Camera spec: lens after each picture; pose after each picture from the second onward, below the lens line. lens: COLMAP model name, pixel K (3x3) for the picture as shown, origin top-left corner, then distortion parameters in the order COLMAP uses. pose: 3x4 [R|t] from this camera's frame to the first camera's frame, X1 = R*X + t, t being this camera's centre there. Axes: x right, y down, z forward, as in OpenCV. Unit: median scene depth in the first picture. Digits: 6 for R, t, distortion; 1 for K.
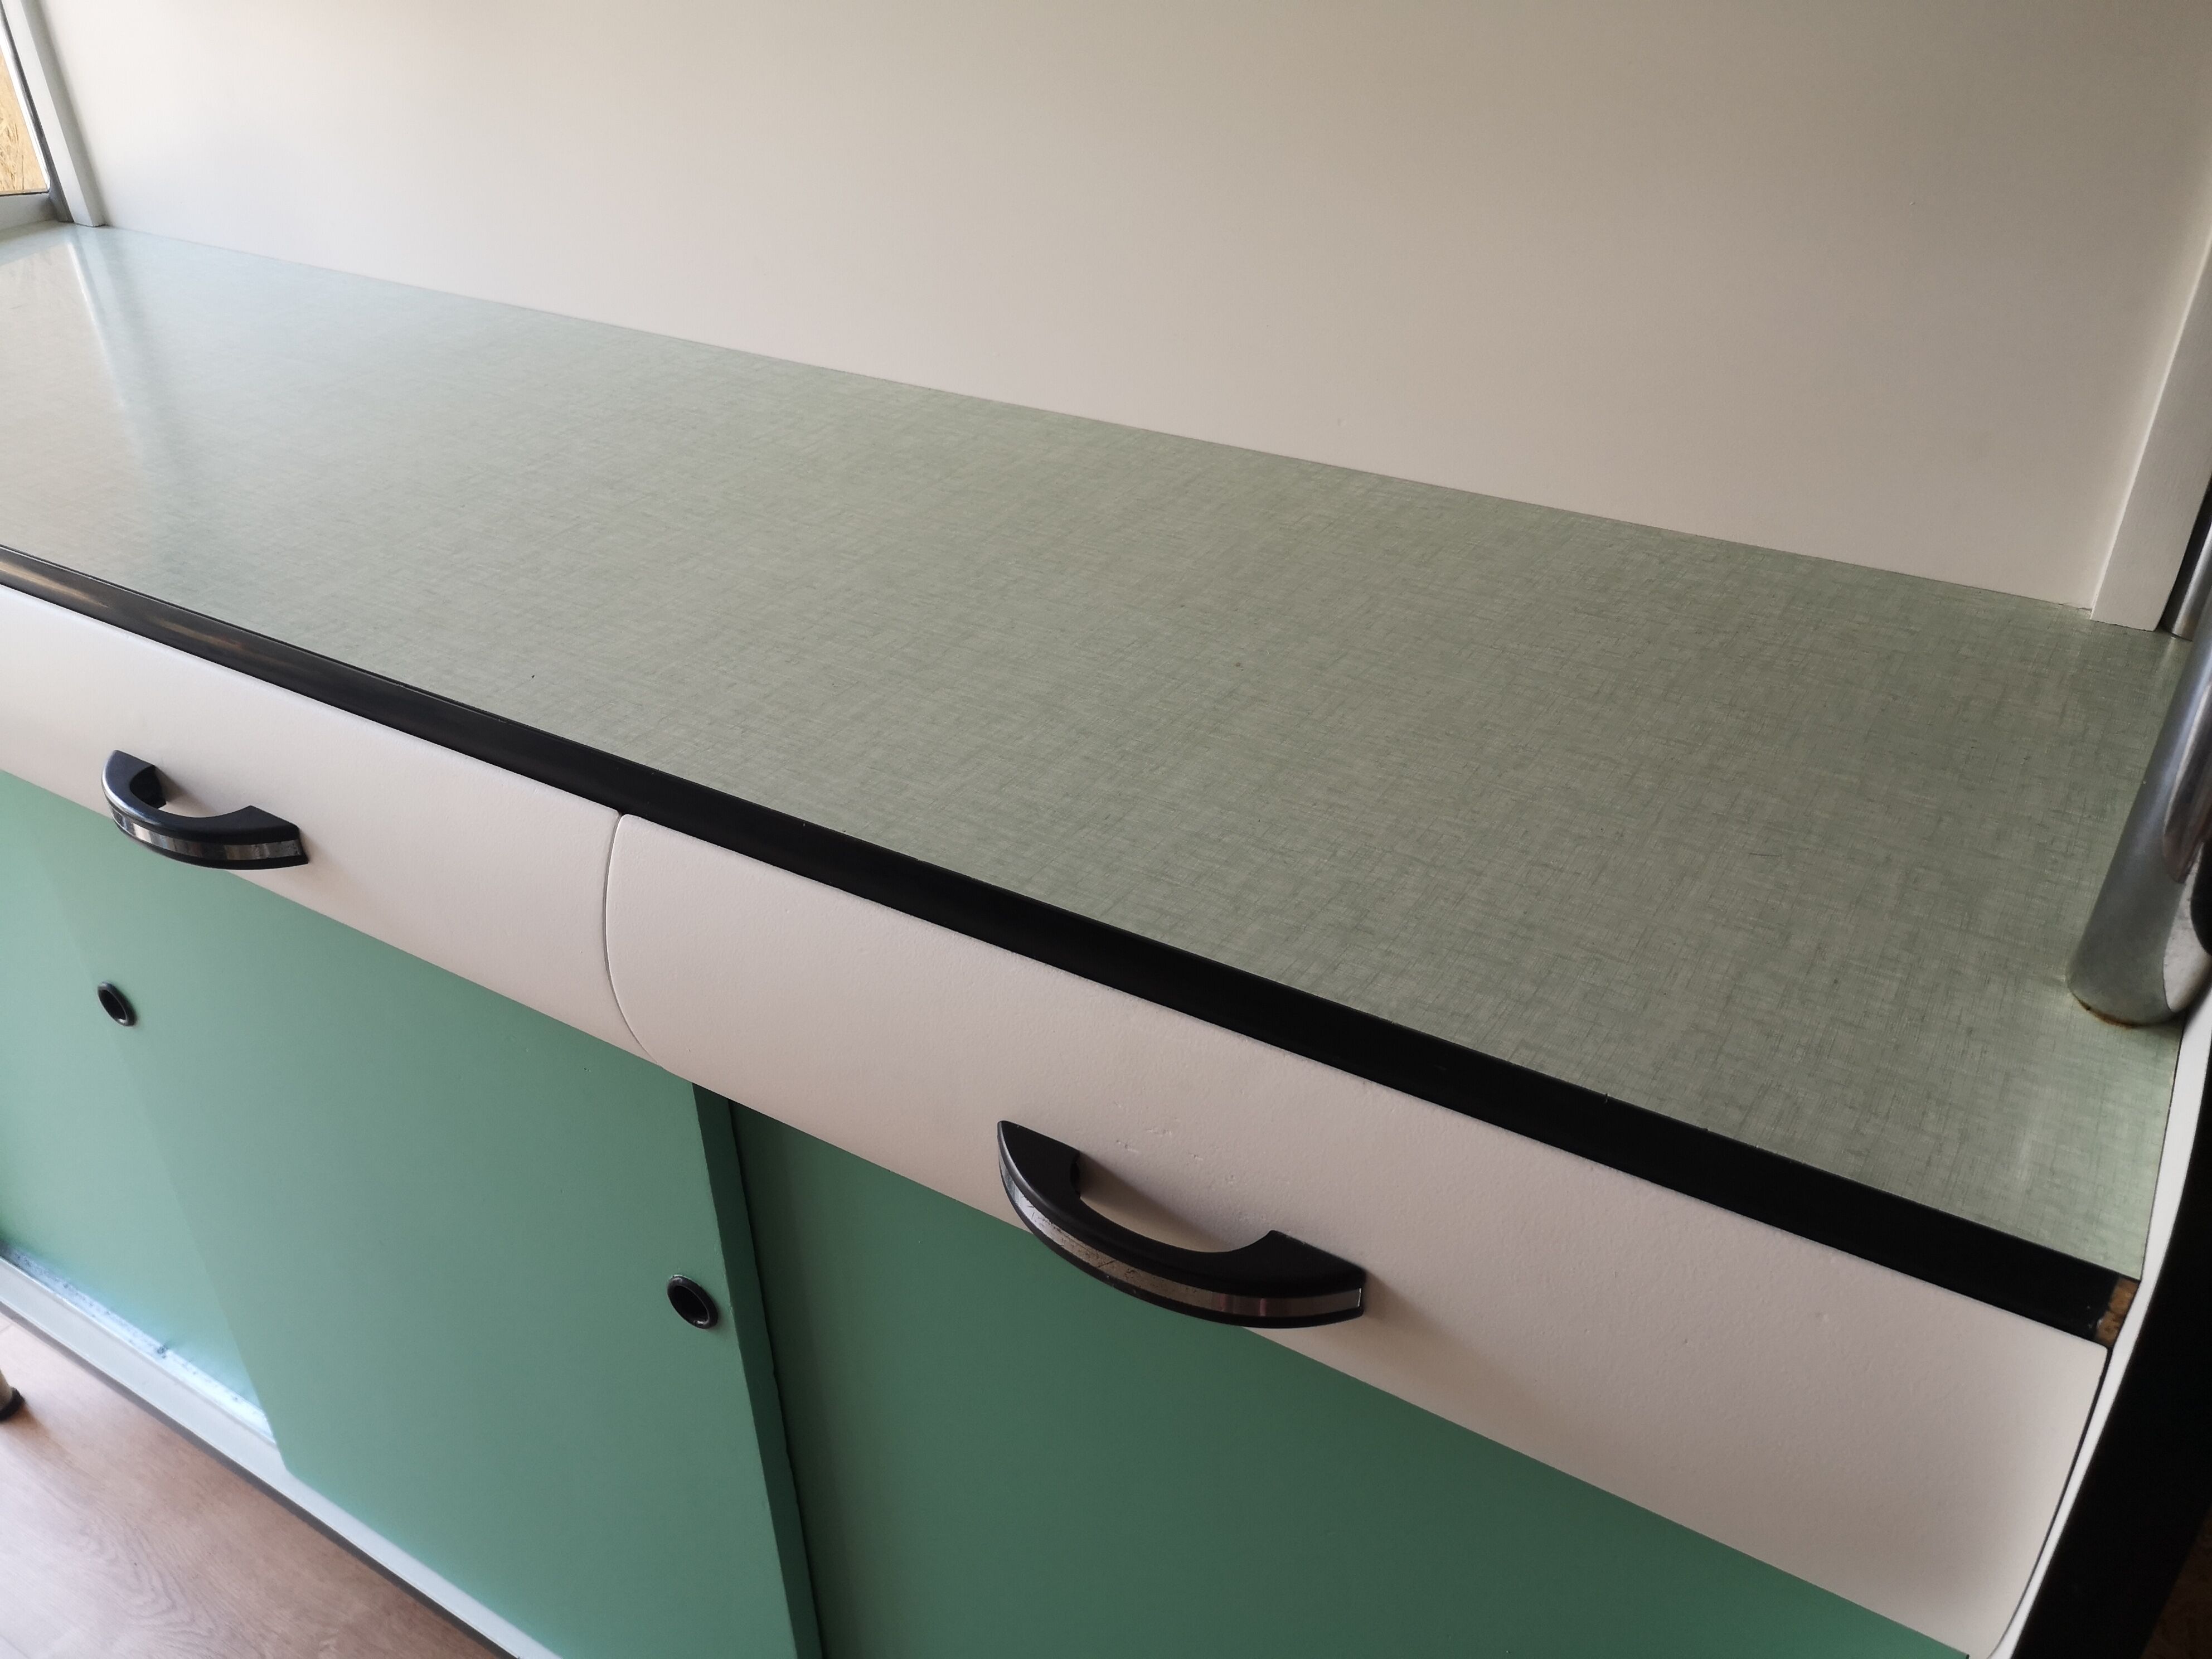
lens RADIAL K [[1754.3, 0, 1111.5], [0, 1754.3, 842.3], [0, 0, 1]] dist [0.013900, 0.009282]
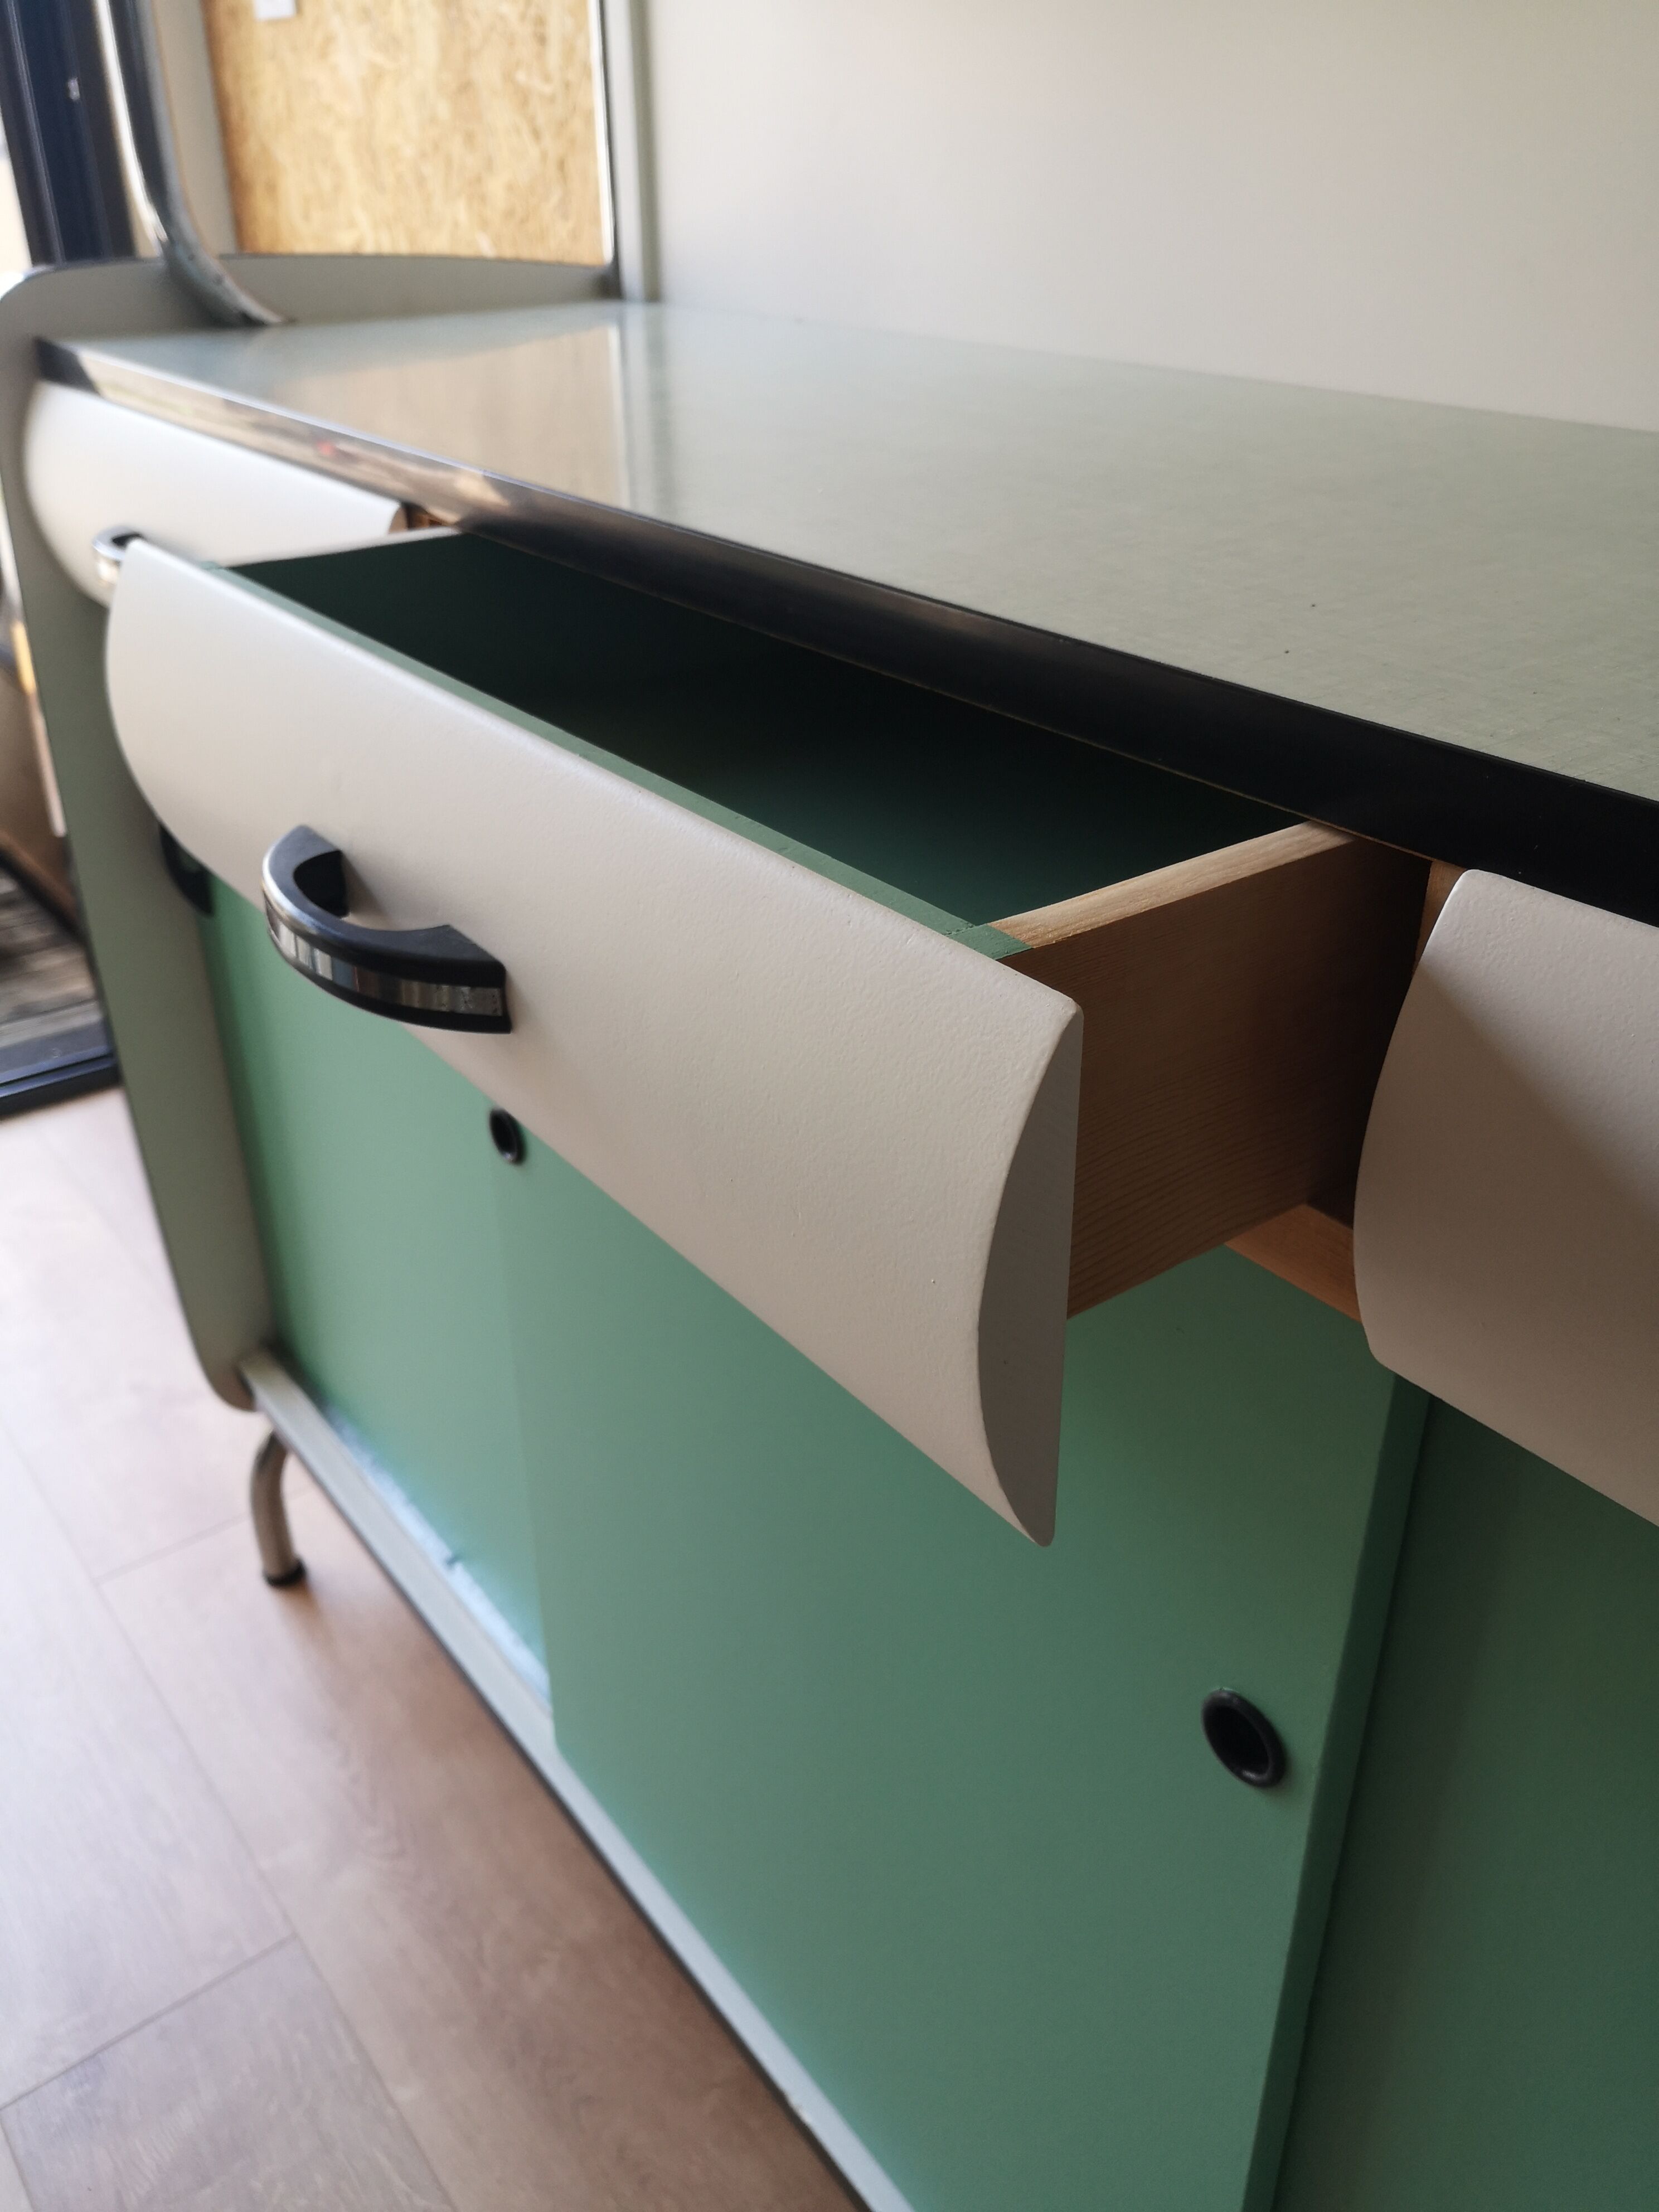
lens RADIAL K [[1754.3, 0, 821.6], [0, 1754.3, 1099.0], [0, 0, 1]] dist [0.013900, 0.009282]
pose [[0.933430, 0.178725, -0.311072, -0.137182], [-0.197416, 0.979879, -0.029401, 0.053167], [0.299558, 0.088854, 0.949931, 0.209230]]
